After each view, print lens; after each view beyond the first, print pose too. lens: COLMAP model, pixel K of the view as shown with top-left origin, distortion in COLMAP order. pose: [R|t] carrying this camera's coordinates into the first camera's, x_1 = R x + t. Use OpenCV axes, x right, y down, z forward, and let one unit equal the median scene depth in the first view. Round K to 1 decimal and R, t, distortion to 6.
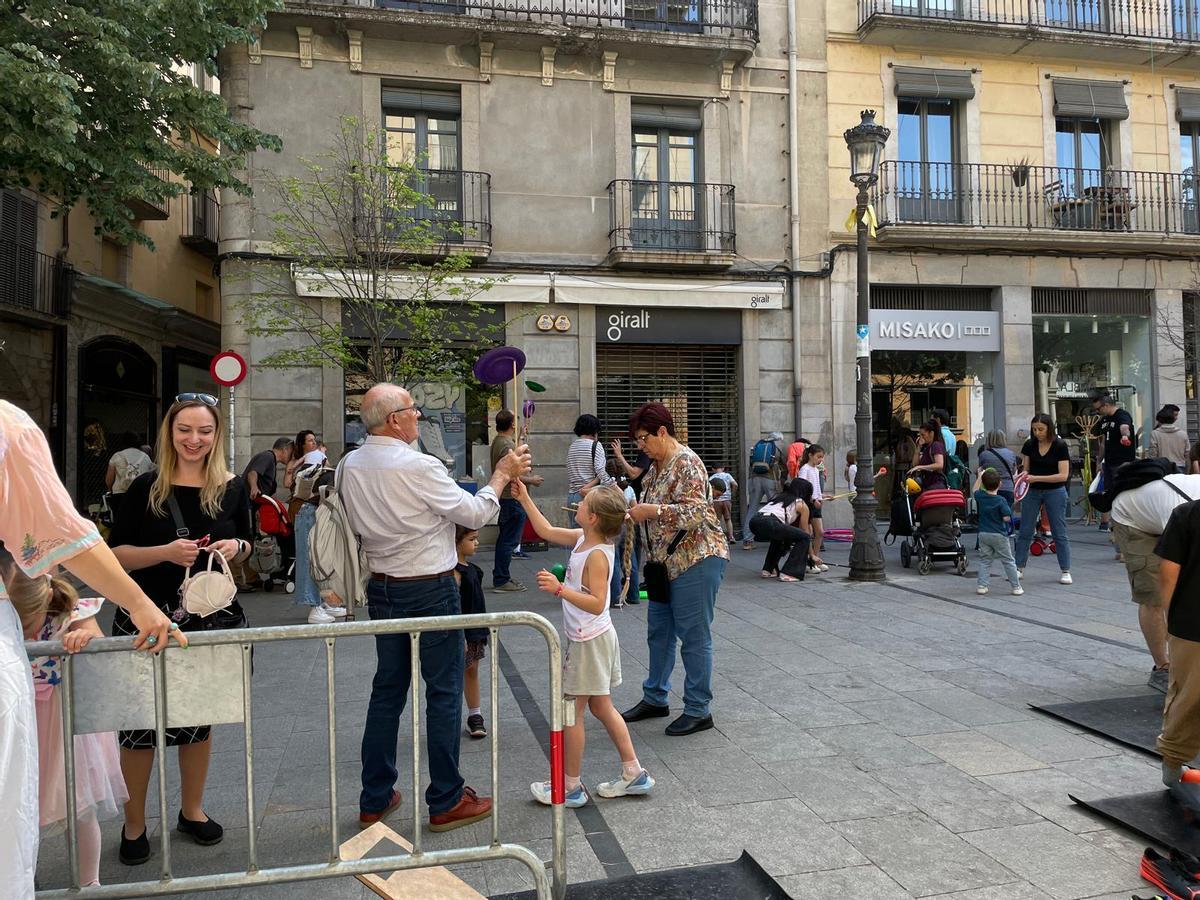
lens RADIAL K [[899.3, 0, 605.4], [0, 899.3, 443.5], [0, 0, 1]] dist [0.091705, -0.112872]
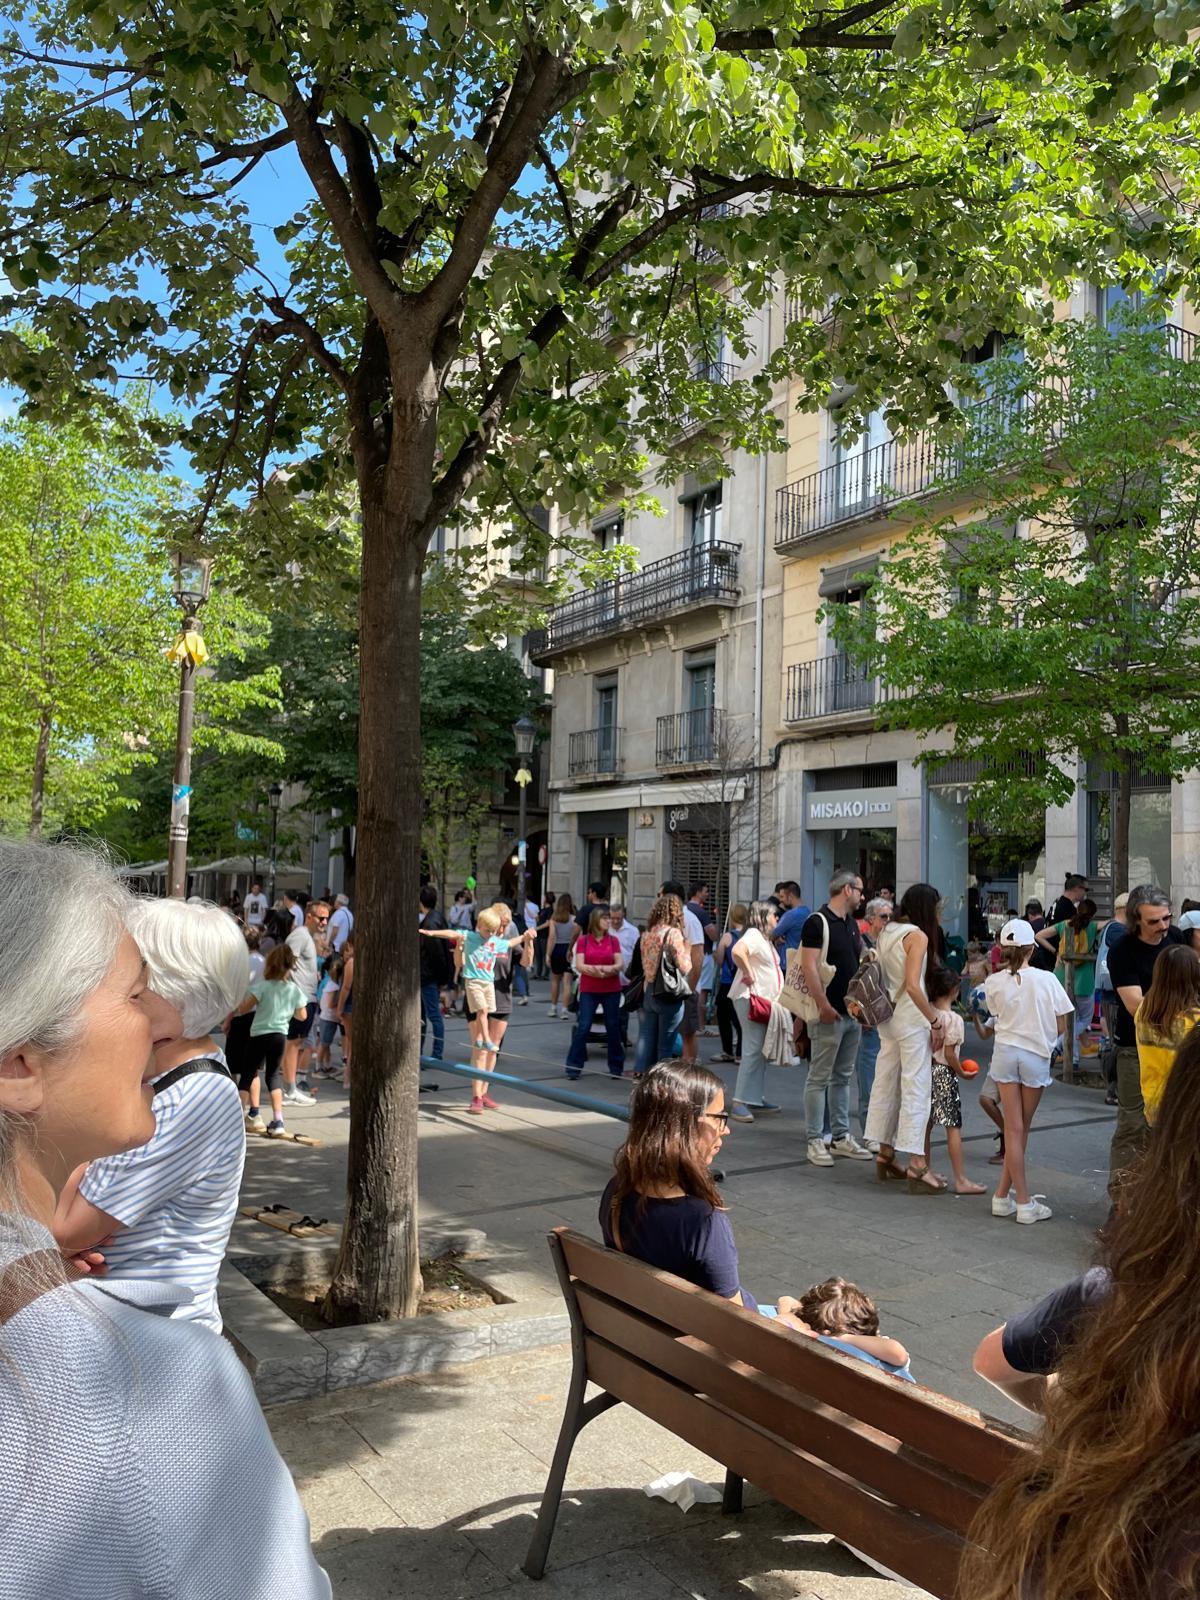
lens RADIAL K [[1203.4, 0, 583.3], [0, 1203.4, 793.6], [0, 0, 1]] dist [0.092830, -0.117602]
pose [[0.316119, -0.047710, -0.947519, 1.606222], [-0.013862, 0.998396, -0.054896, -0.063706], [0.948618, 0.030488, 0.314951, 0.281893]]
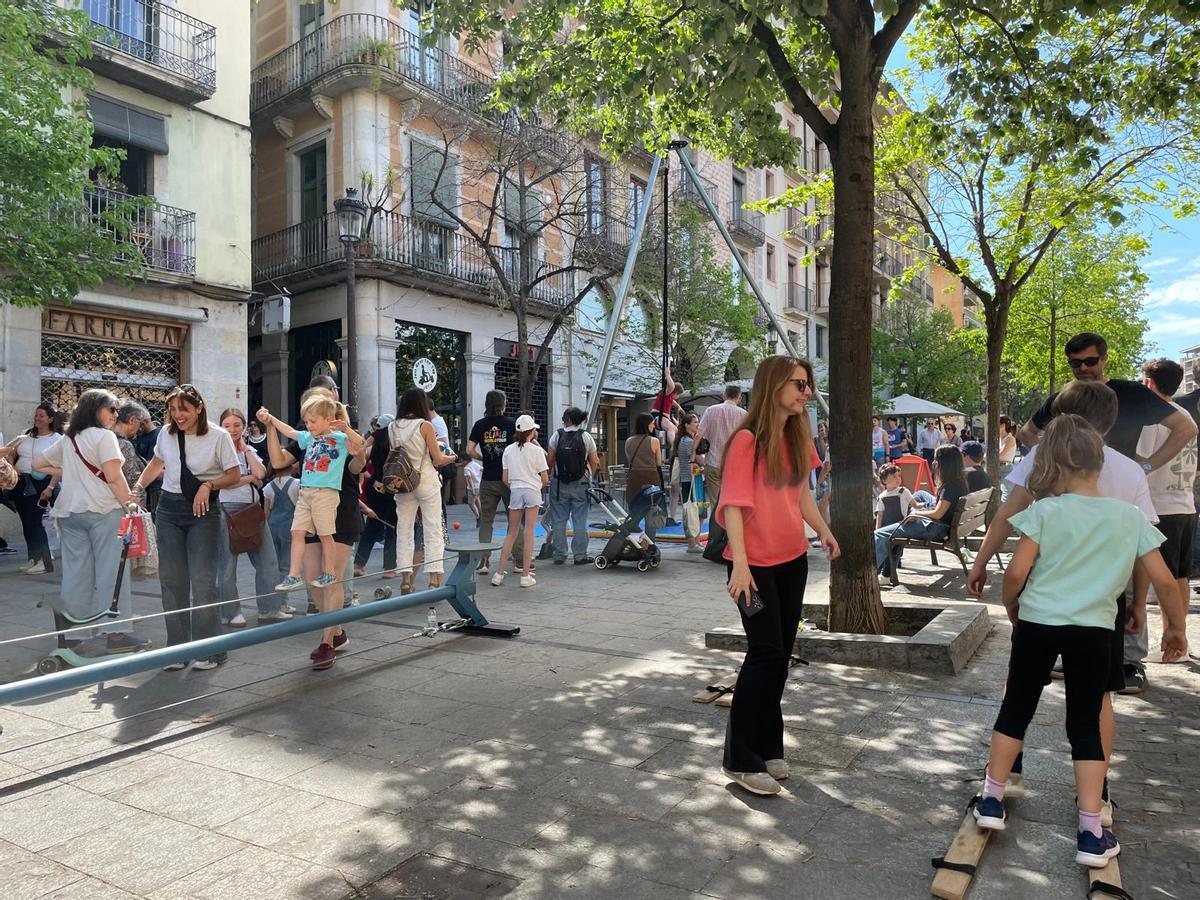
lens RADIAL K [[899.4, 0, 611.9], [0, 899.4, 453.9], [0, 0, 1]] dist [0.091096, -0.114400]
pose [[0.697603, 0.022877, 0.716119, 0.861323], [-0.018098, 0.999734, -0.014308, -0.013405], [-0.716256, -0.002979, 0.697831, 0.114569]]
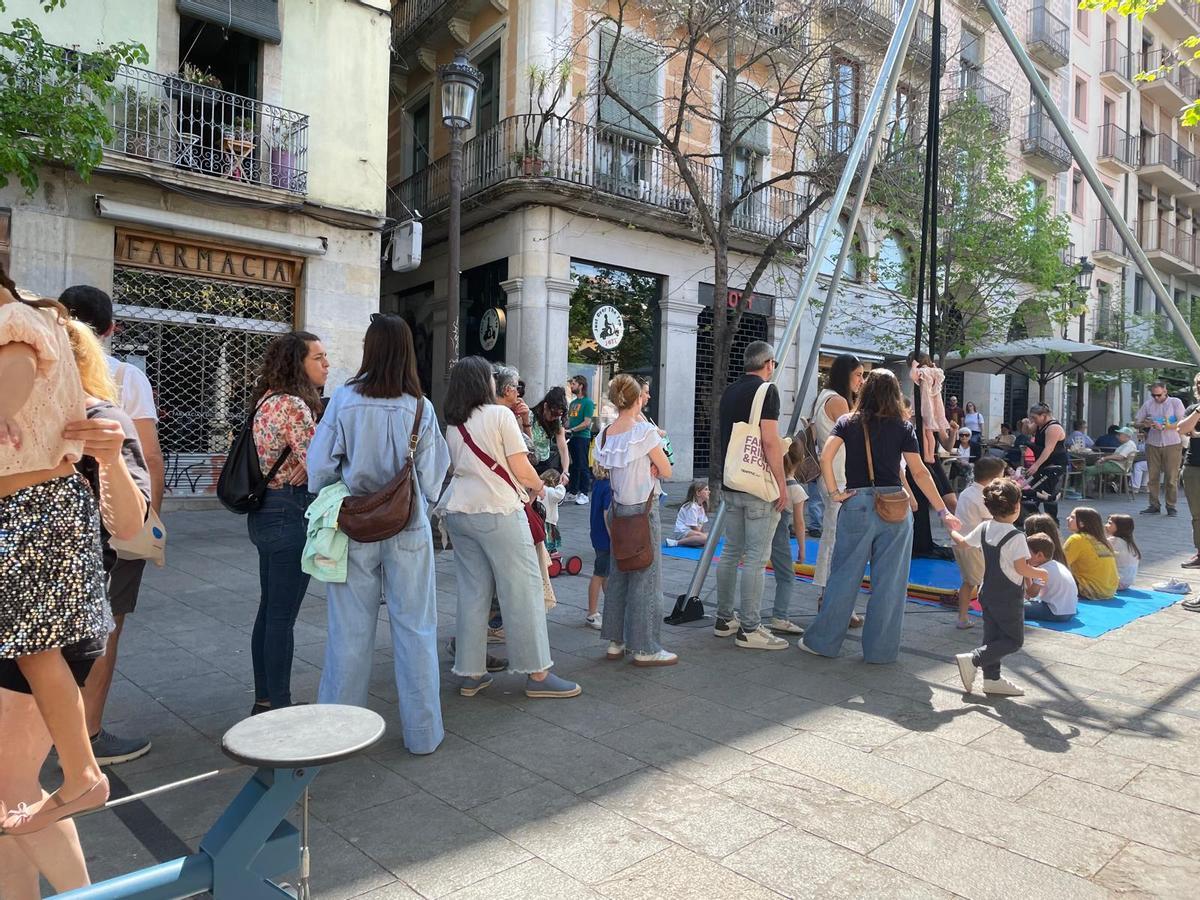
lens RADIAL K [[899.3, 0, 605.4], [0, 899.3, 443.5], [0, 0, 1]] dist [0.091705, -0.112872]
pose [[0.868104, 0.037168, 0.494989, 1.104770], [-0.055637, 0.998195, 0.022623, -0.029515], [-0.493254, -0.047179, 0.868605, 0.312132]]
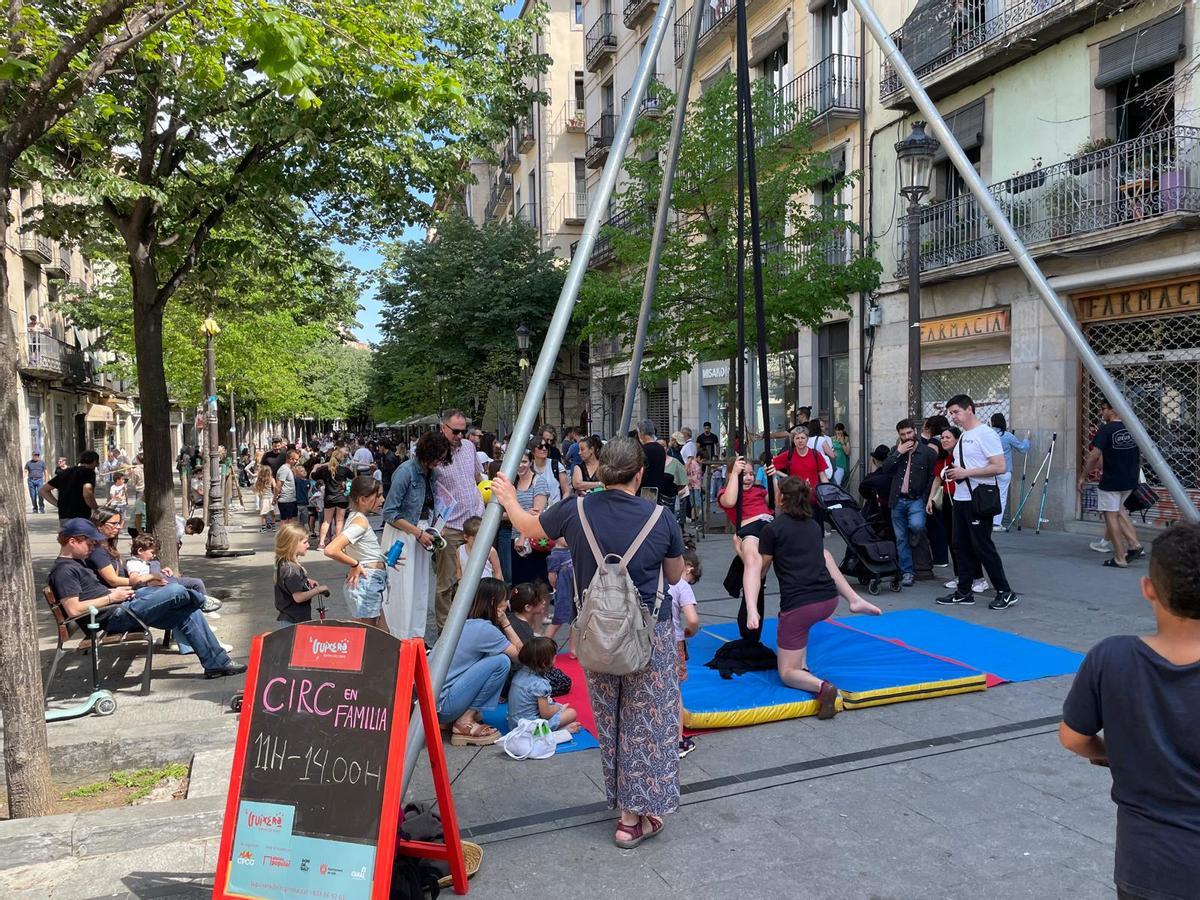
lens RADIAL K [[900.9, 0, 601.7], [0, 900.9, 449.3], [0, 0, 1]] dist [0.095138, -0.123325]
pose [[0.133224, 0.046032, -0.990016, 1.981619], [0.037277, 0.997981, 0.051419, -0.079803], [0.990385, -0.043755, 0.131239, 0.587851]]
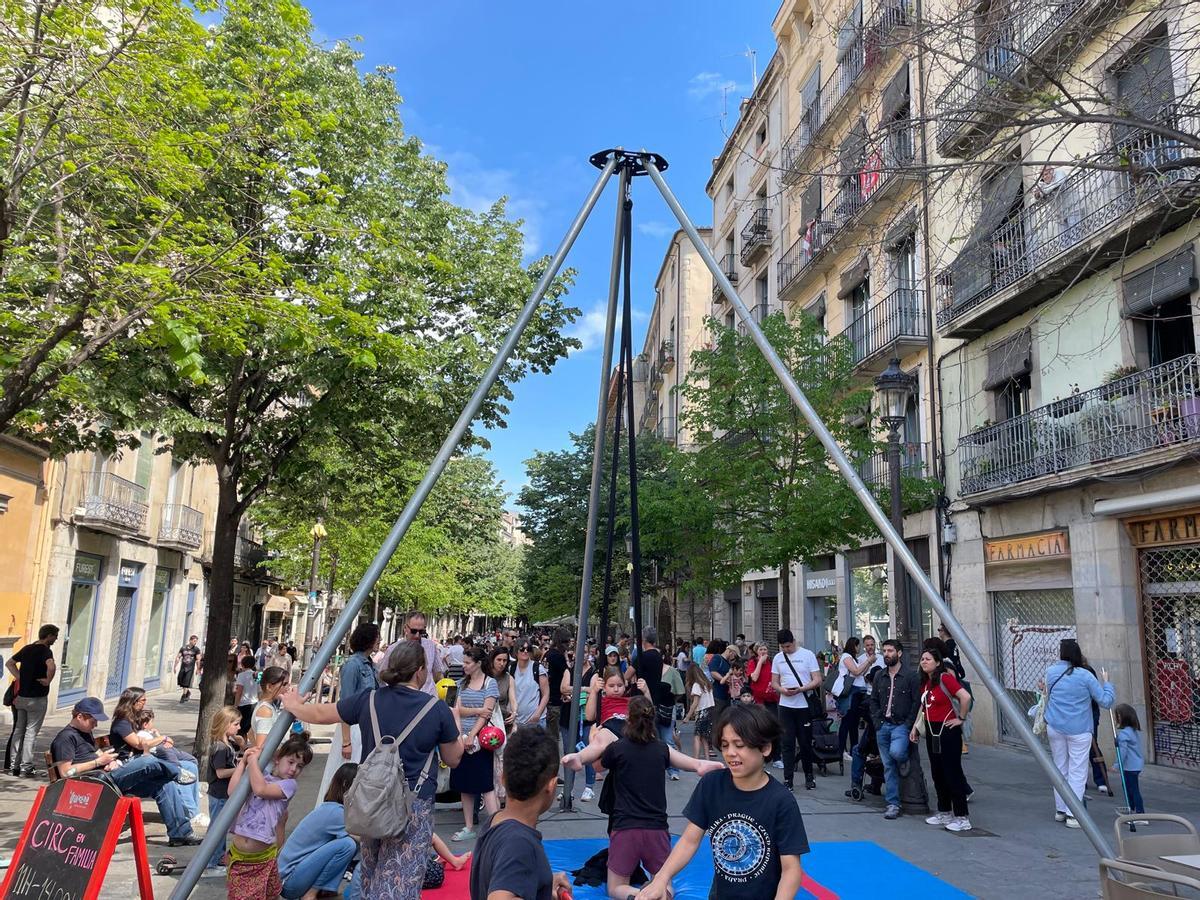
lens RADIAL K [[899.3, 0, 605.4], [0, 899.3, 443.5], [0, 0, 1]] dist [0.091705, -0.112872]
pose [[-0.061227, -0.180721, -0.981627, 2.046879], [-0.000686, 0.983479, -0.181019, -0.079999], [0.998124, -0.010410, -0.060340, 0.735224]]
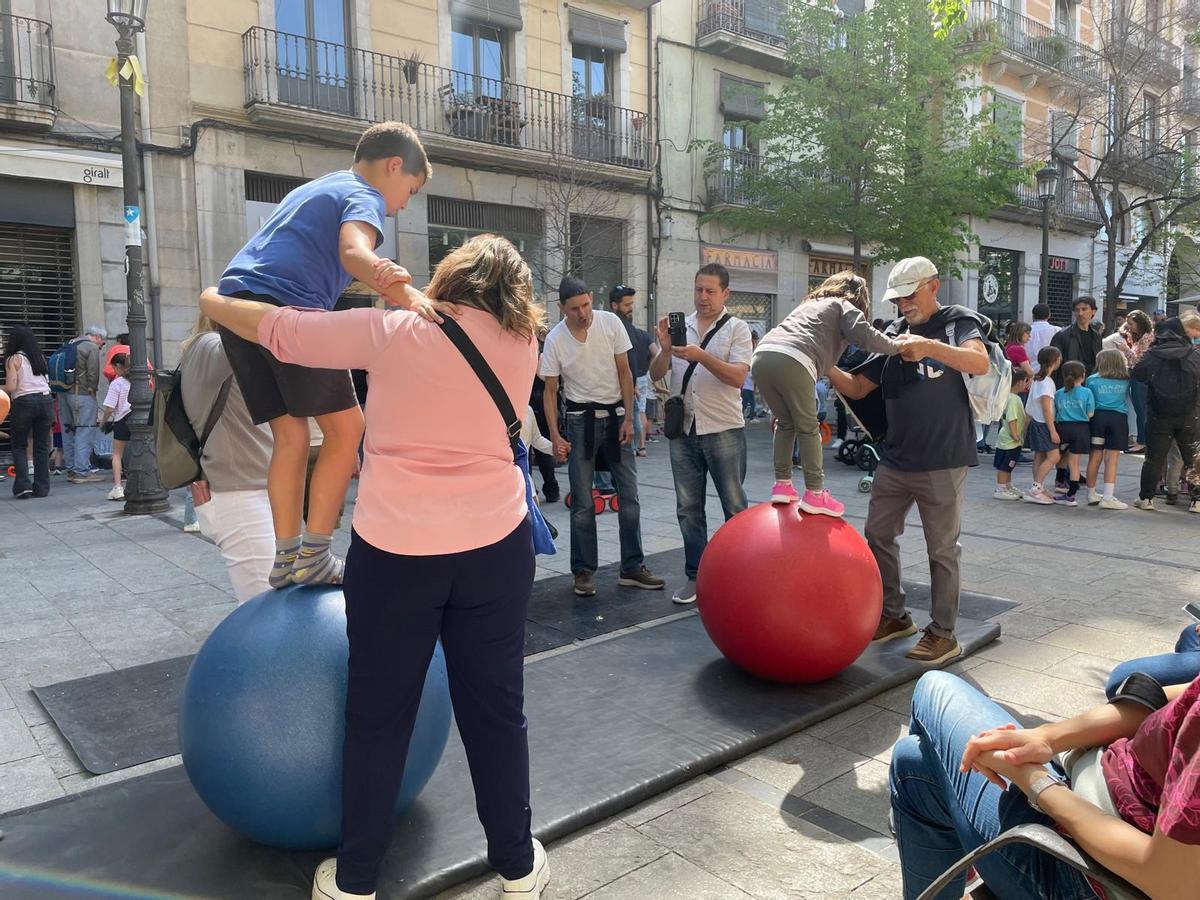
lens RADIAL K [[899.3, 0, 605.4], [0, 899.3, 443.5], [0, 0, 1]] dist [0.091705, -0.112872]
pose [[0.897406, -0.023961, 0.440555, 0.208744], [-0.017910, 0.995723, 0.090639, 0.000011], [-0.440842, -0.089231, 0.893138, 0.037271]]
